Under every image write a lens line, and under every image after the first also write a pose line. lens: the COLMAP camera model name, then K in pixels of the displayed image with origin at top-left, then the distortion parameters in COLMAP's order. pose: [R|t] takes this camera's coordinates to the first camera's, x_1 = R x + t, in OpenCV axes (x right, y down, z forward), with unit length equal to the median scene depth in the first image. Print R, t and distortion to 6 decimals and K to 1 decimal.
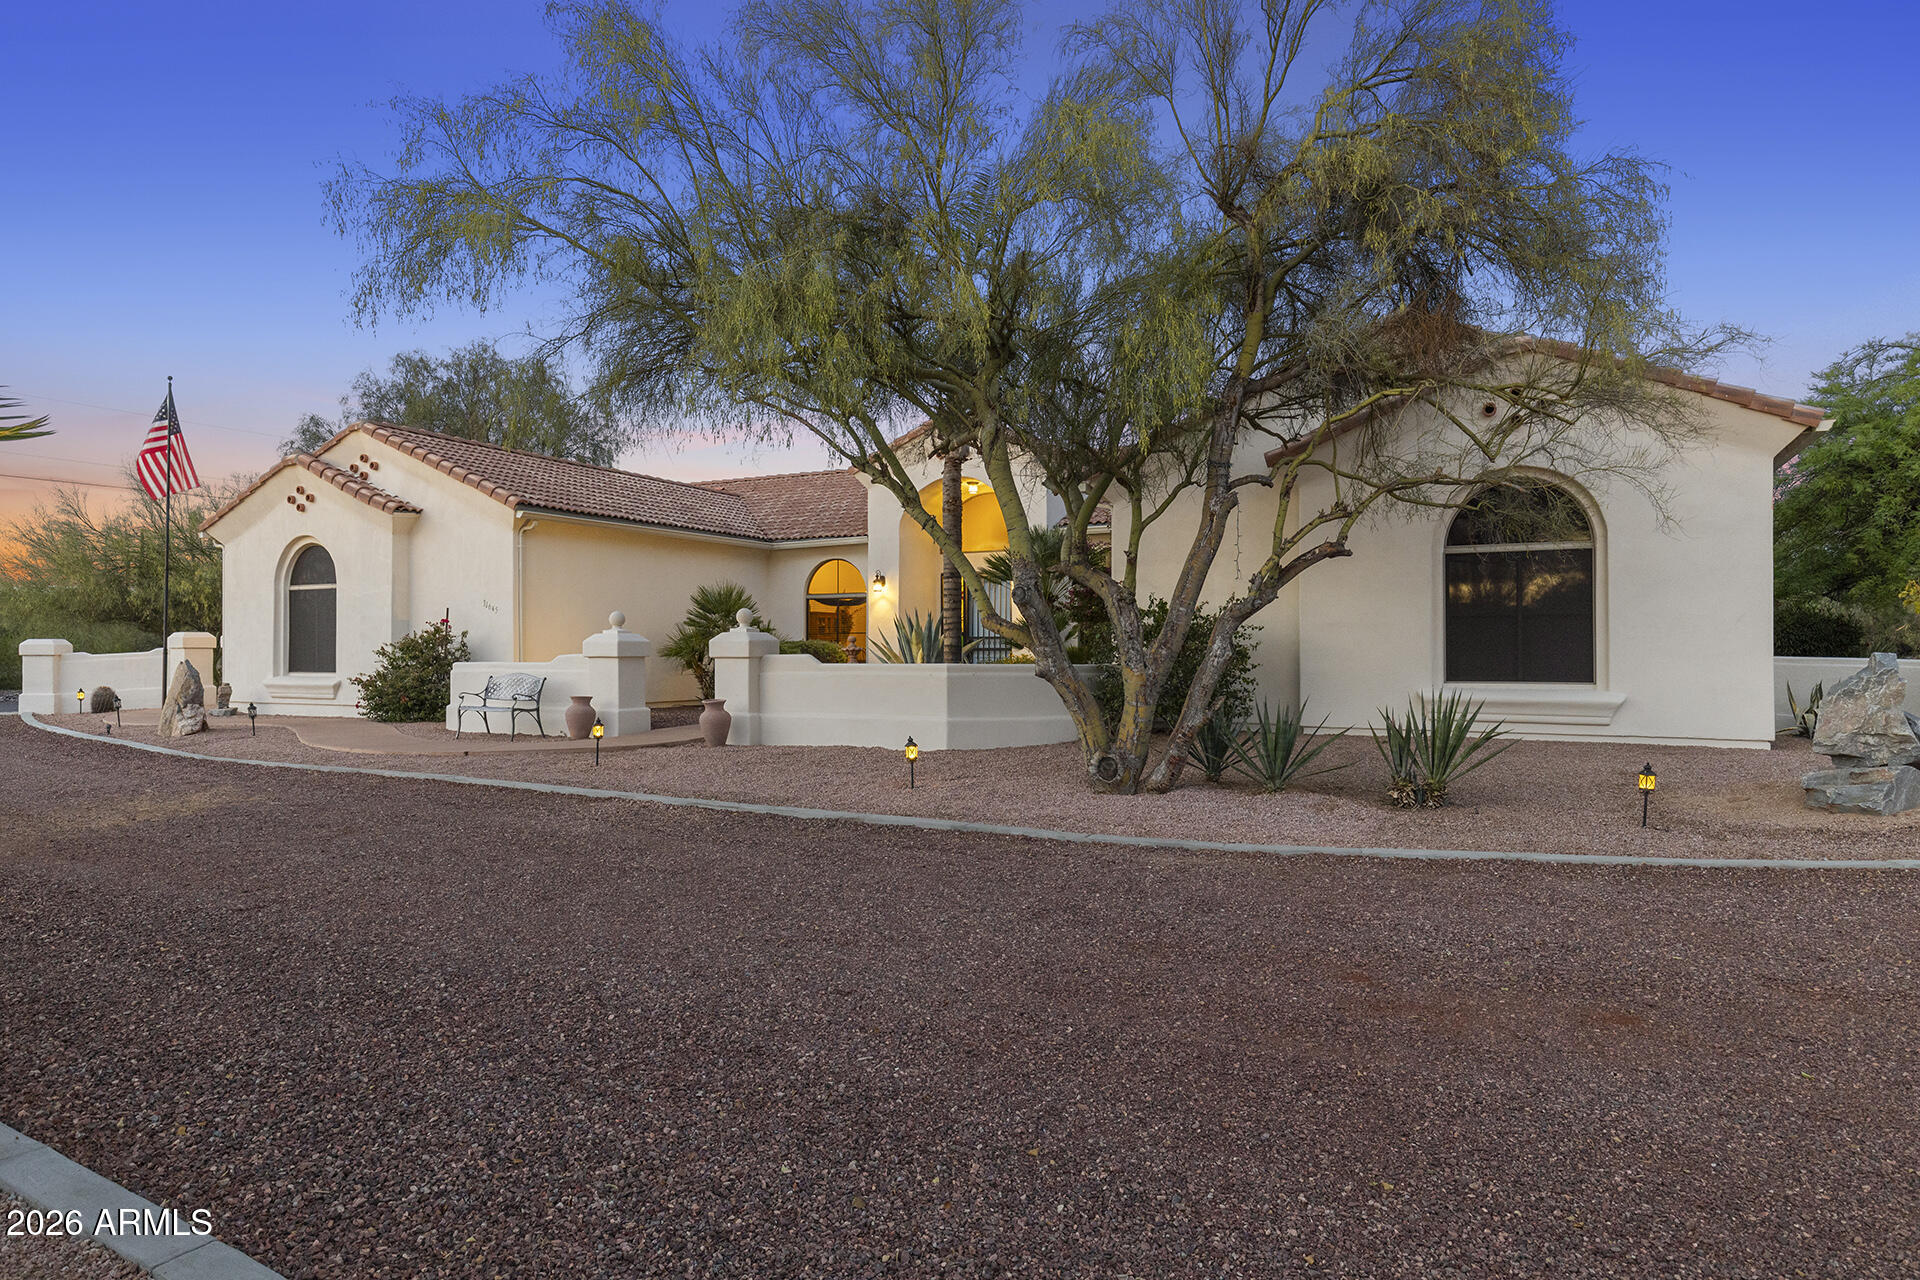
lens RADIAL K [[1218.3, 0, 960.0], [0, 1218.3, 640.0], [0, 0, 1]] dist [-0.001234, 0.000280]
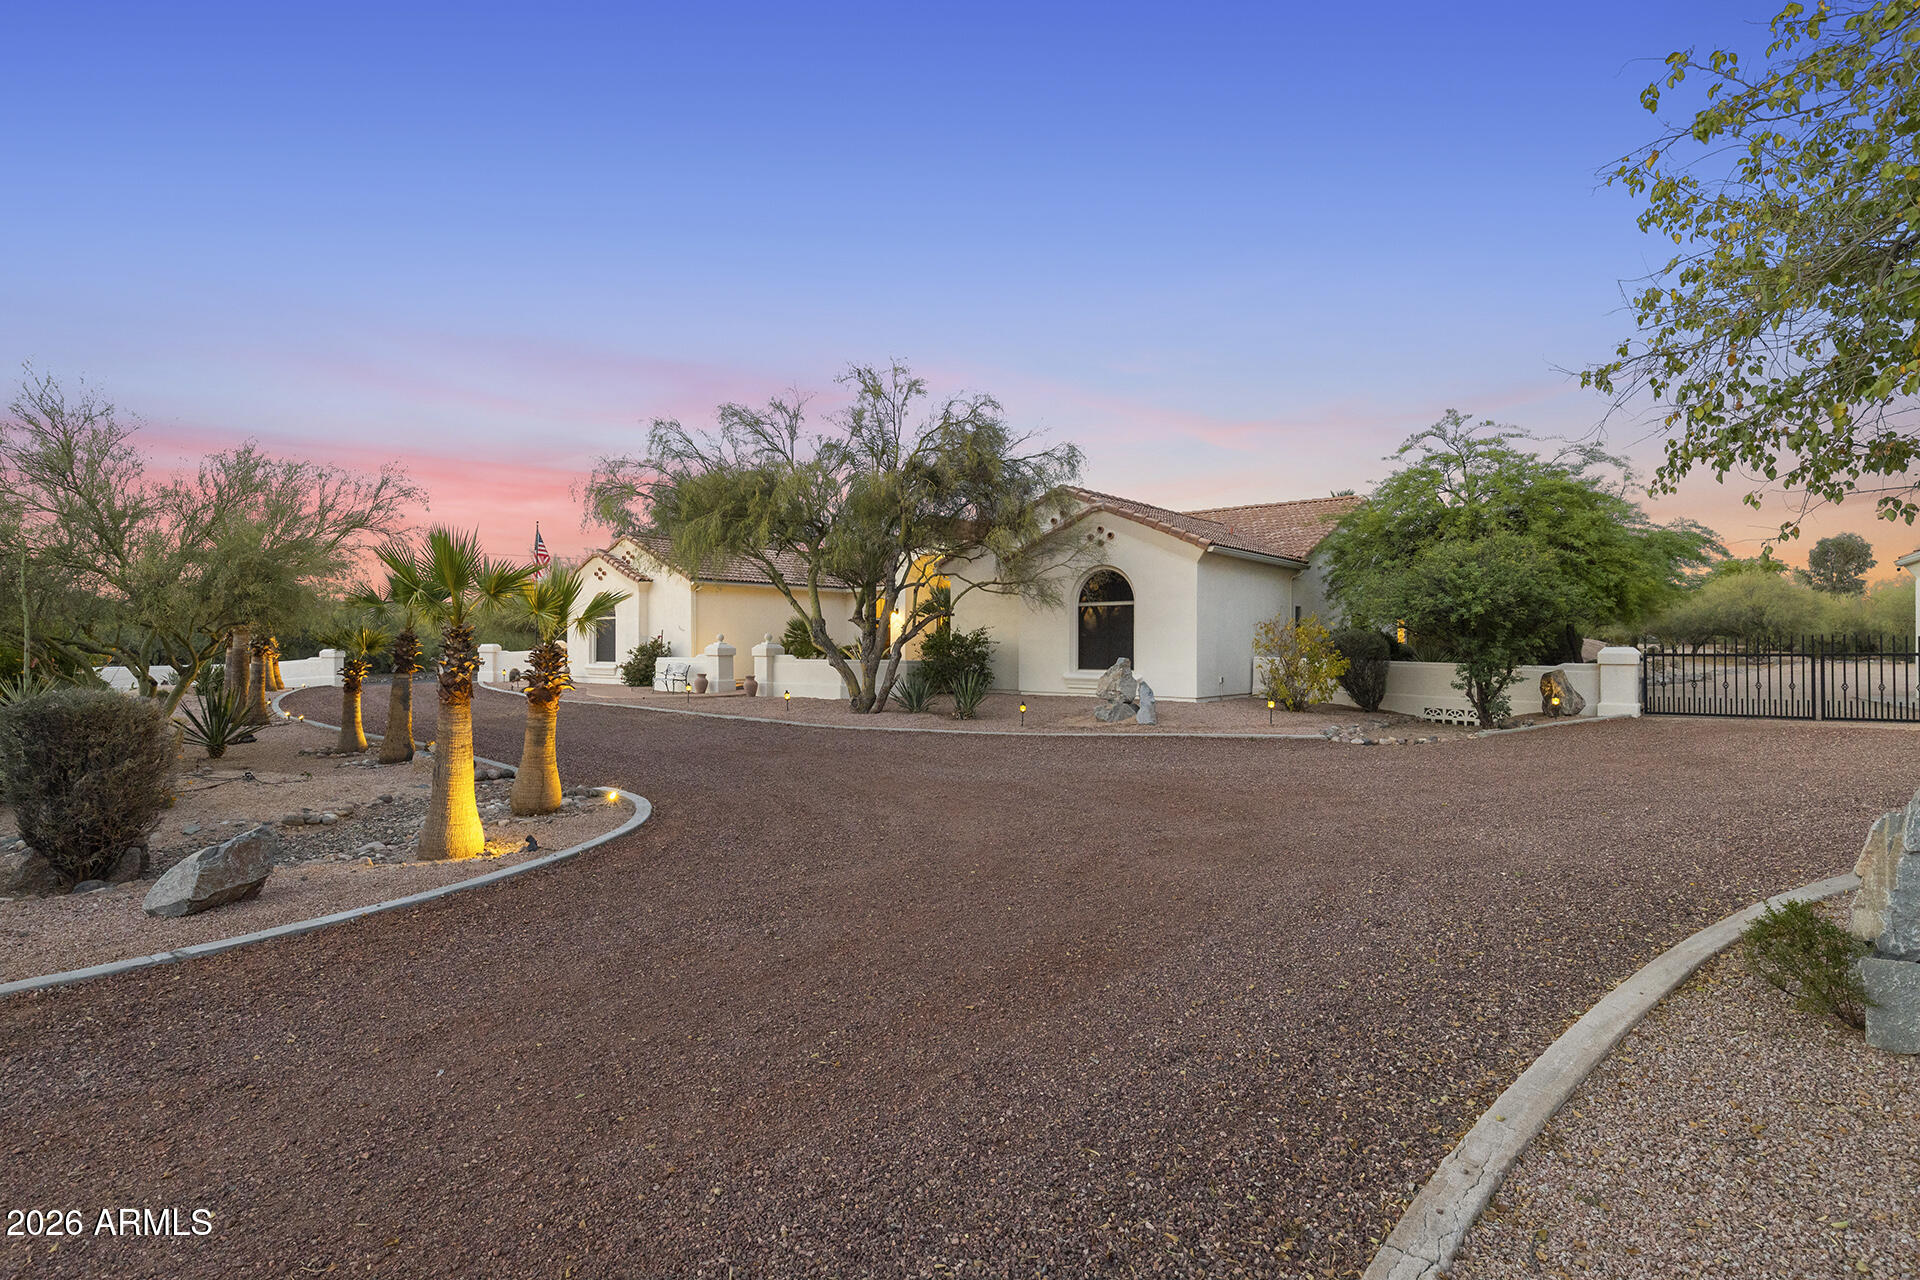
lens RADIAL K [[1058.0, 0, 960.0], [0, 1058.0, 640.0], [0, 0, 1]] dist [-0.000497, -0.000050]
pose [[0.971081, 0.000053, -0.238751, 0.455124], [0.001073, 0.999989, 0.004588, -0.016687], [0.238748, -0.004711, 0.971070, -0.550809]]
